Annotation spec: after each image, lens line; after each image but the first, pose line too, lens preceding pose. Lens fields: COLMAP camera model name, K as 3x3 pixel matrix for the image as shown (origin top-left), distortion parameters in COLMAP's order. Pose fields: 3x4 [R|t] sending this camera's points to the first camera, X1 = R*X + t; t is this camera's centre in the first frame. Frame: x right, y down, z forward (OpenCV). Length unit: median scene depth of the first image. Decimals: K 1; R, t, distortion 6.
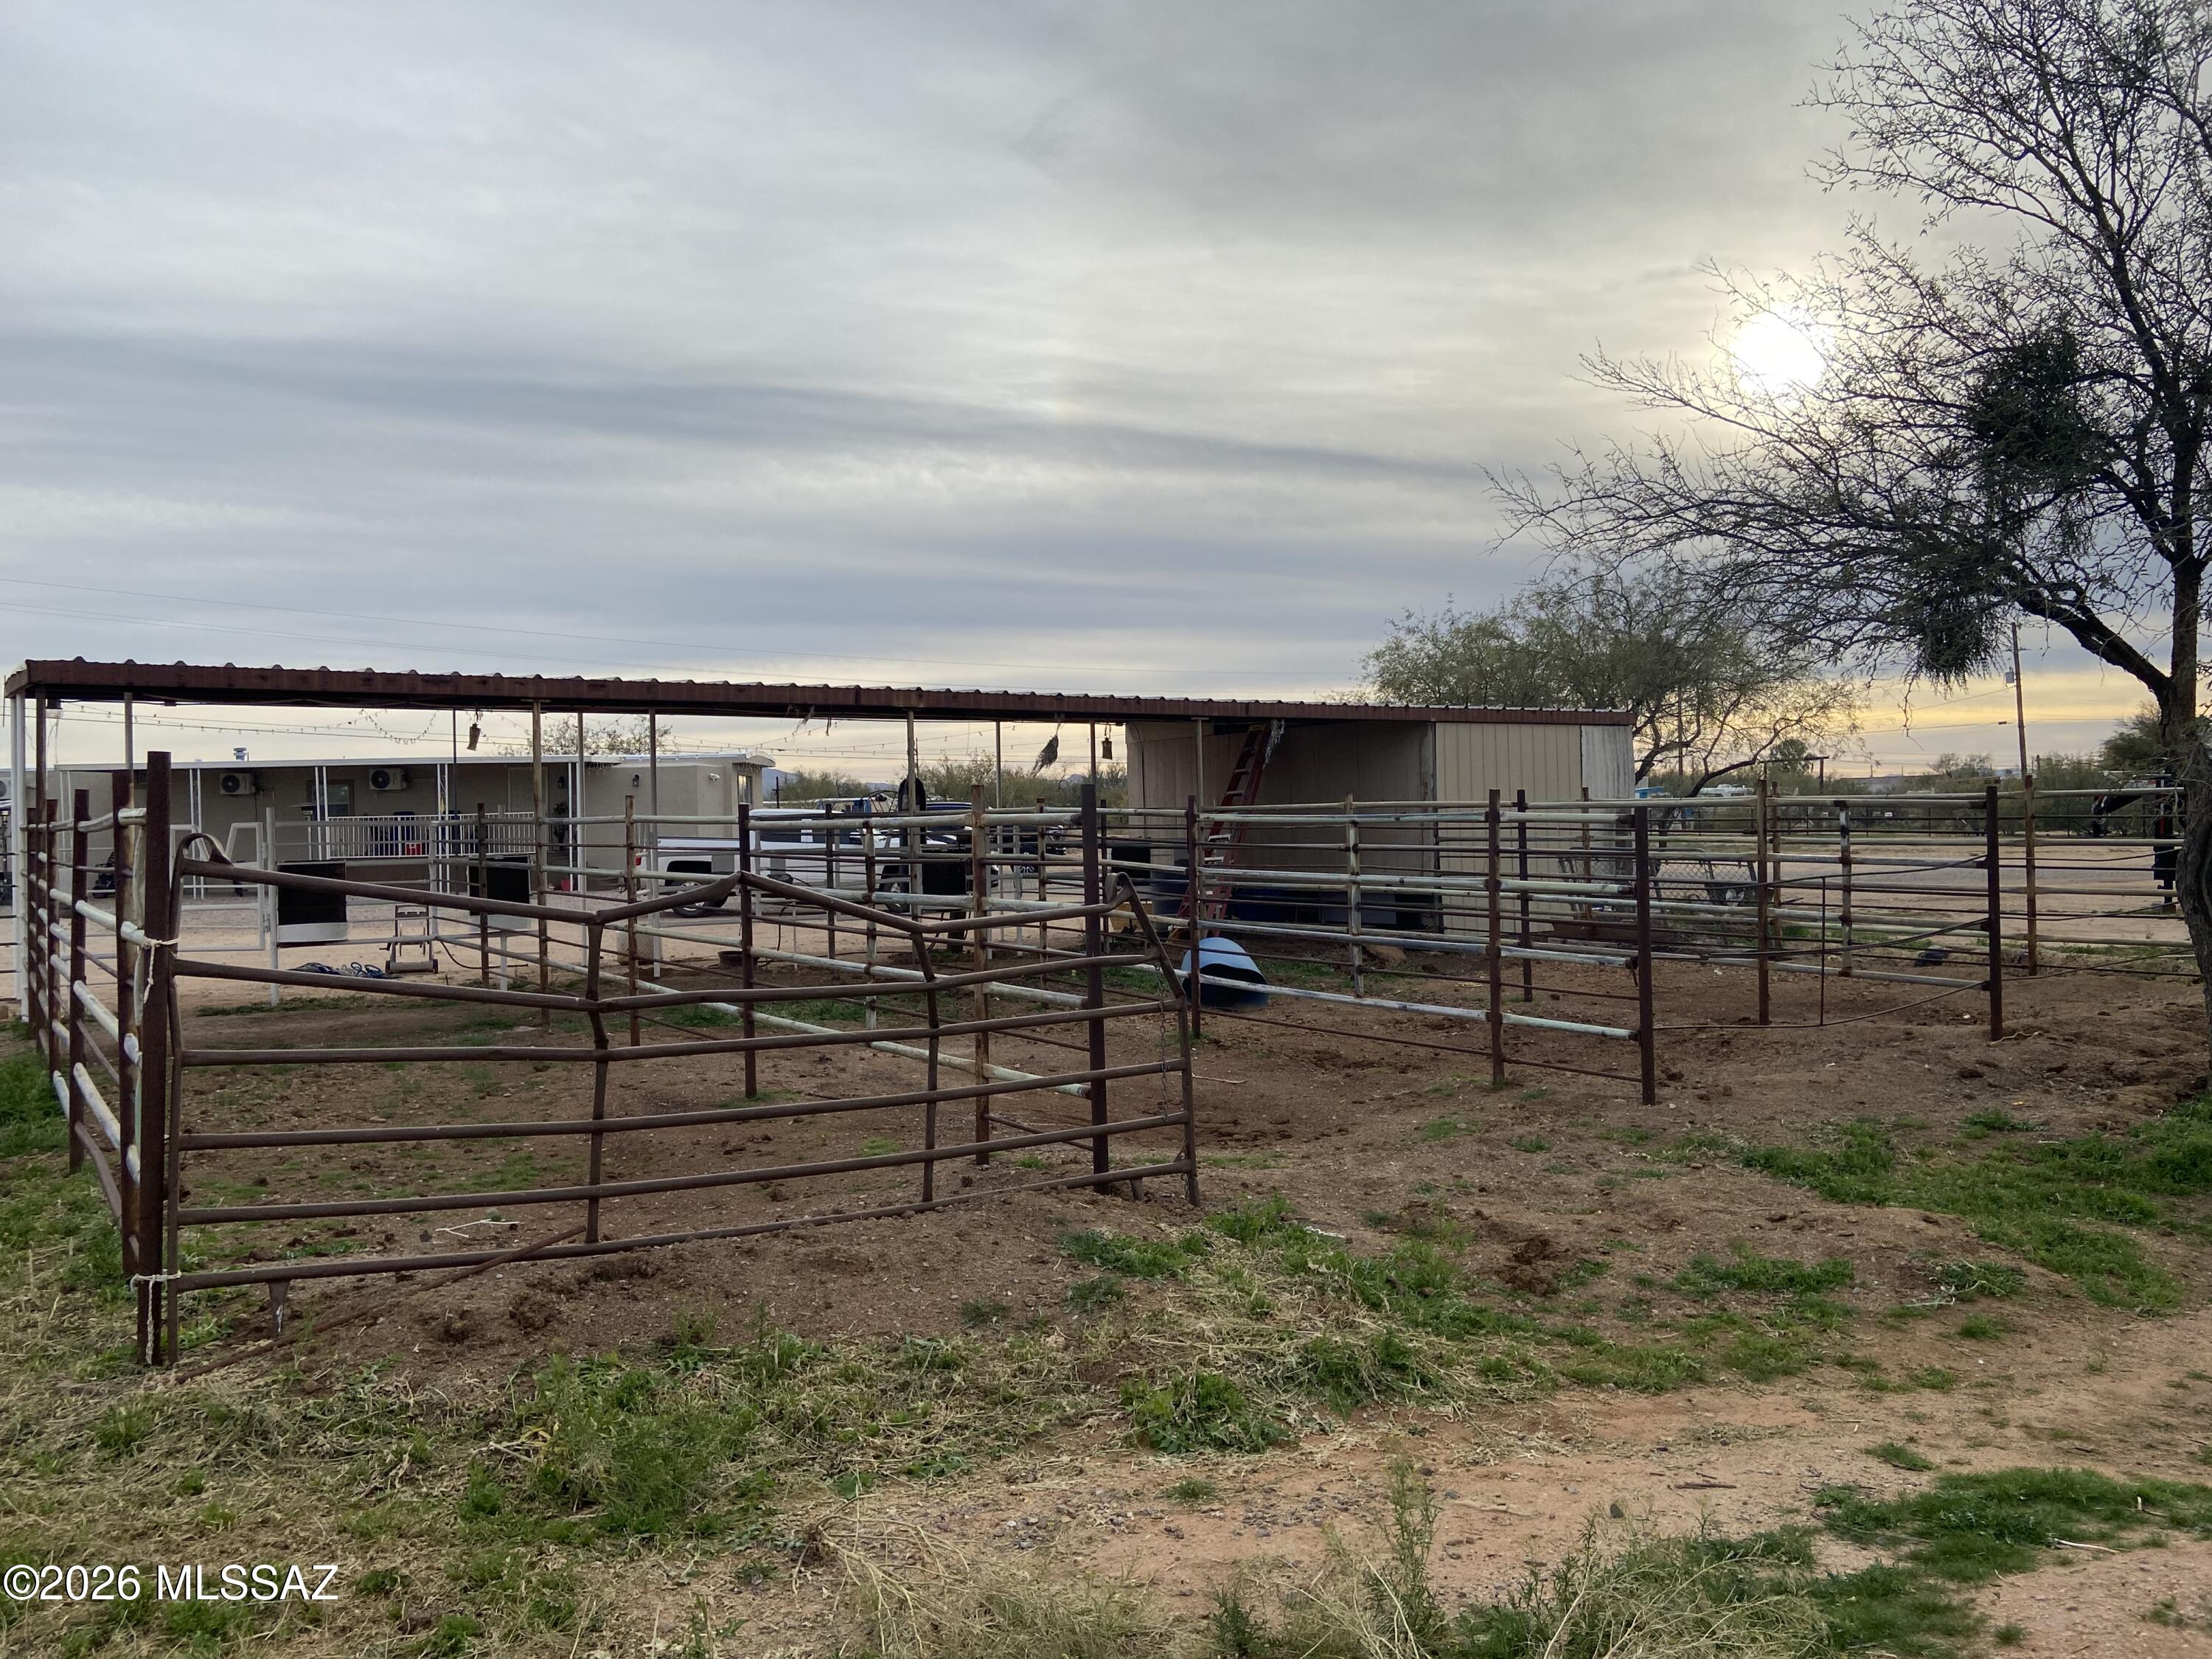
lens RADIAL K [[1630.5, 0, 1098.7], [0, 1630.5, 828.5], [0, 0, 1]] dist [0.084052, -0.088941]
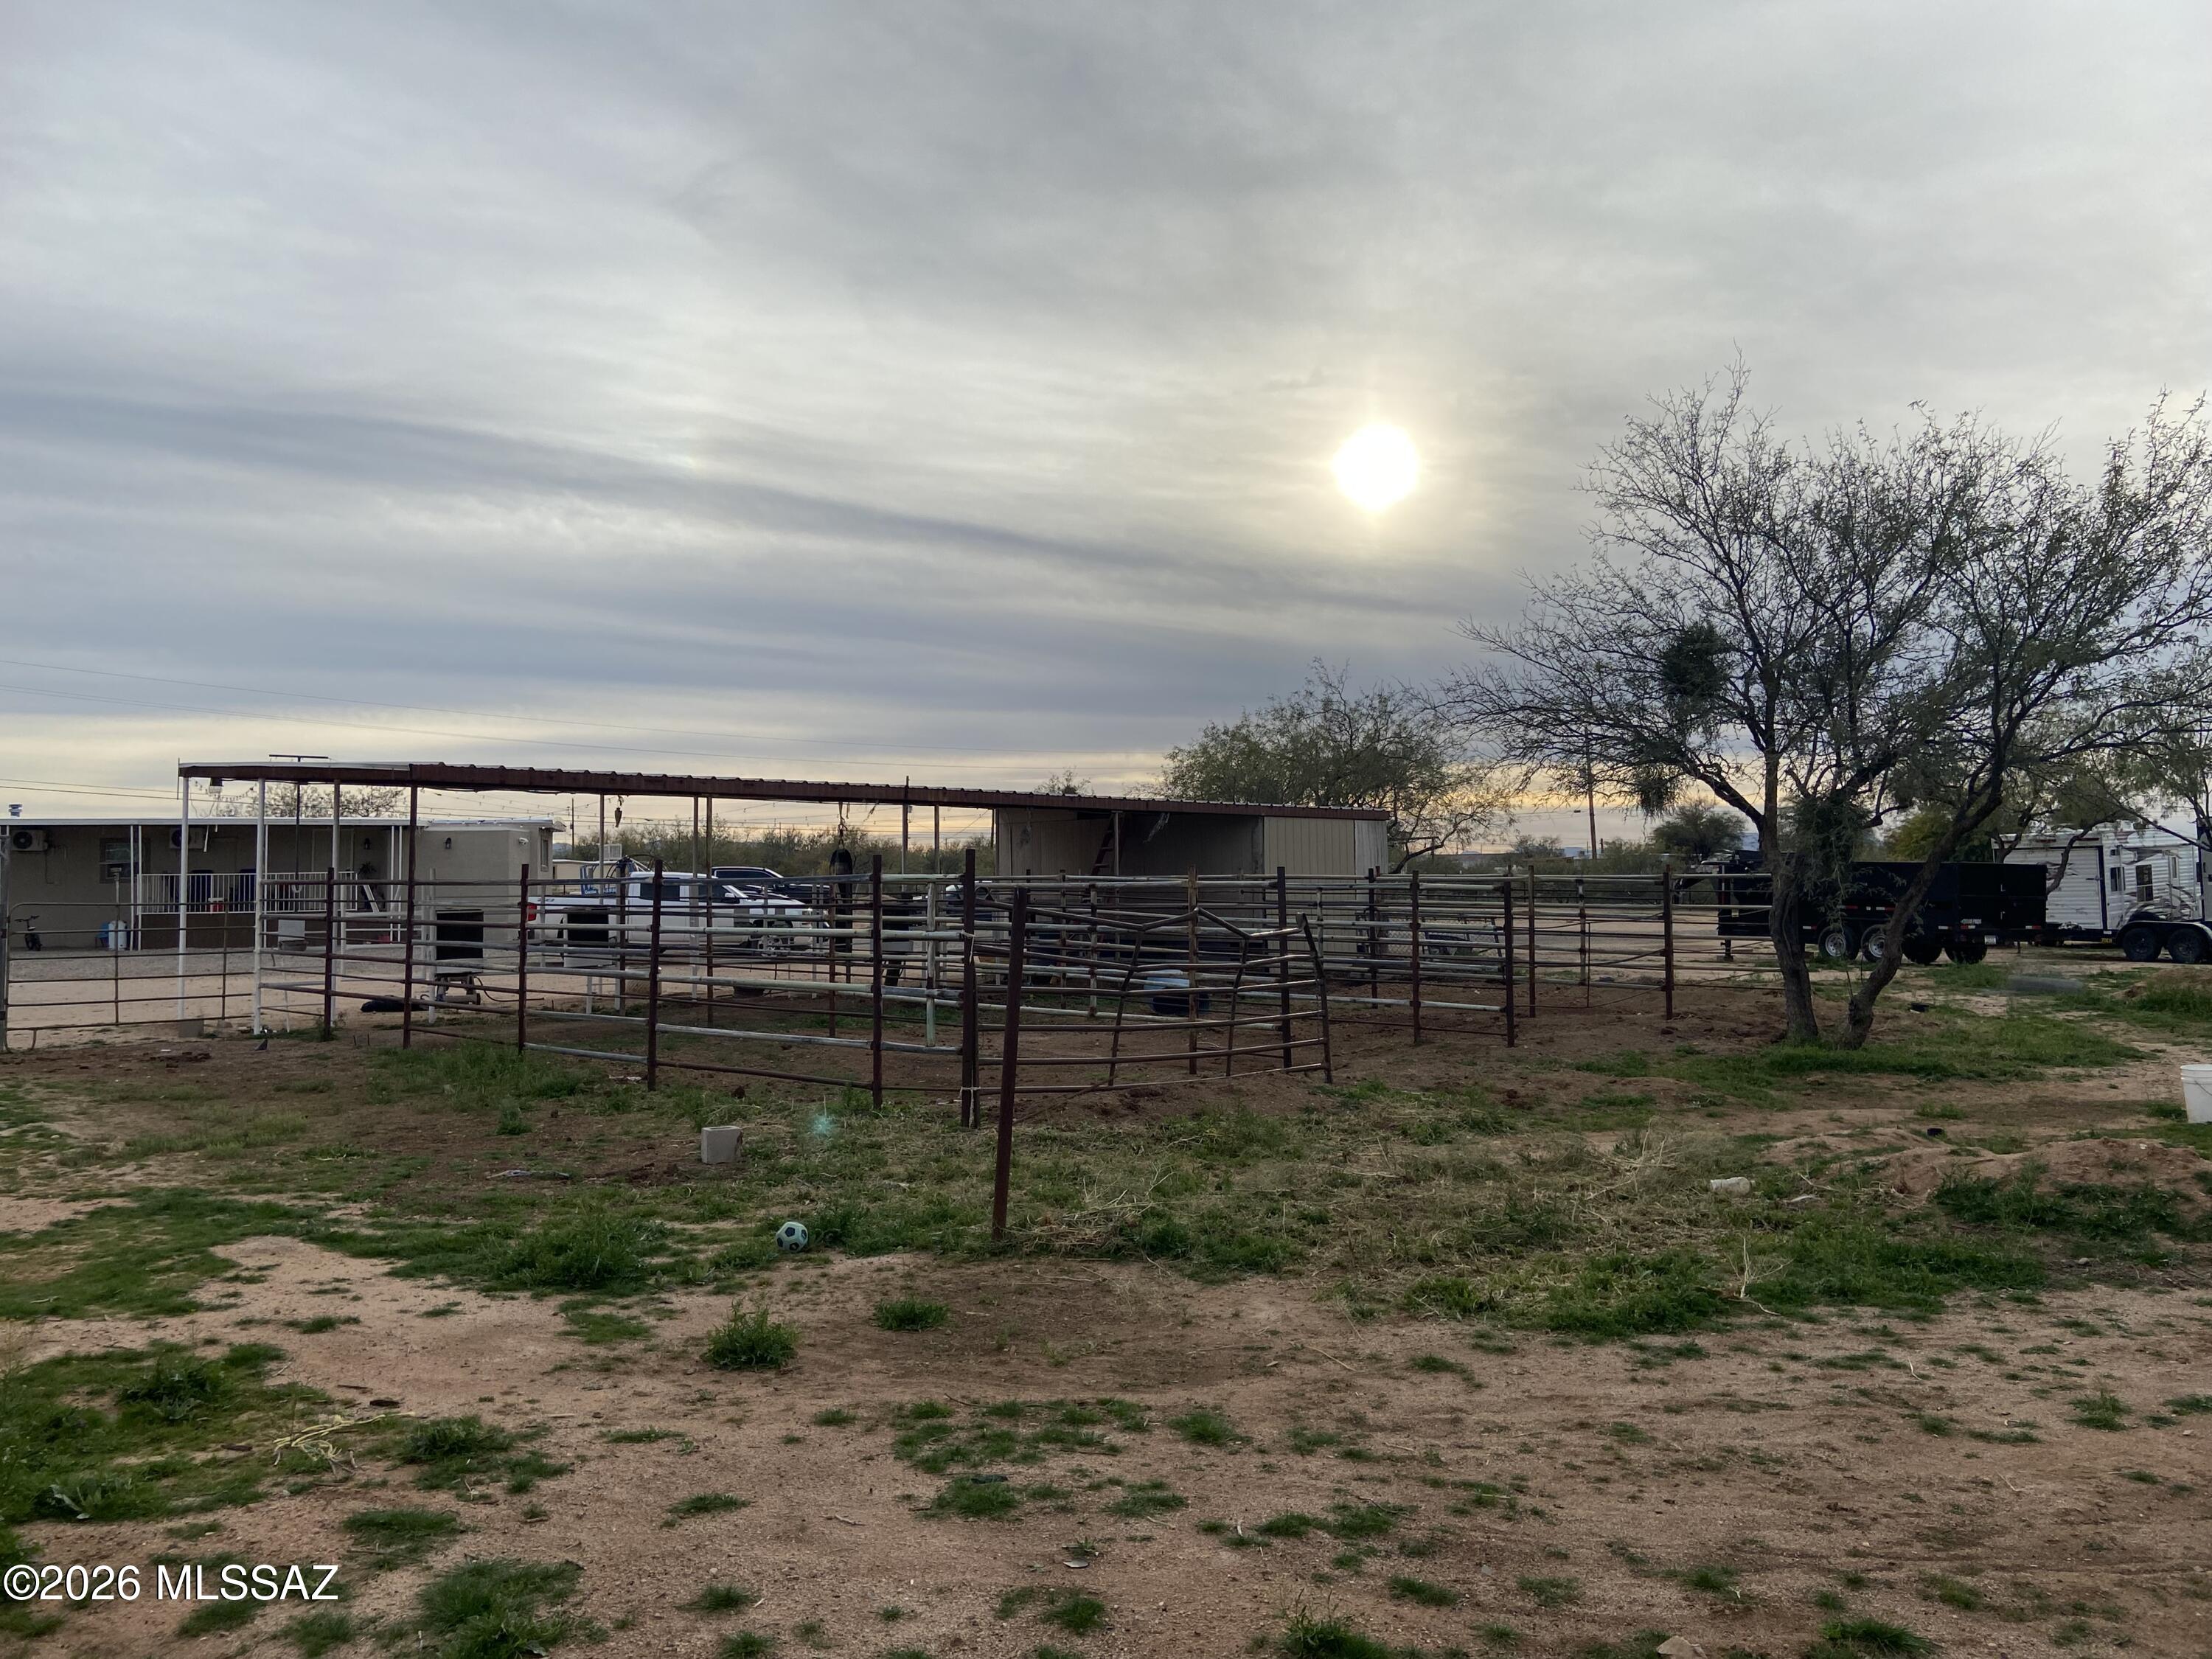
lens RADIAL K [[1630.5, 0, 1096.6], [0, 1630.5, 831.0], [0, 0, 1]] dist [0.084052, -0.088941]
pose [[0.975666, 0.019888, 0.218358, -0.159403], [-0.011363, 0.999126, -0.040230, 0.002546], [-0.218967, 0.036770, 0.975039, -0.207592]]
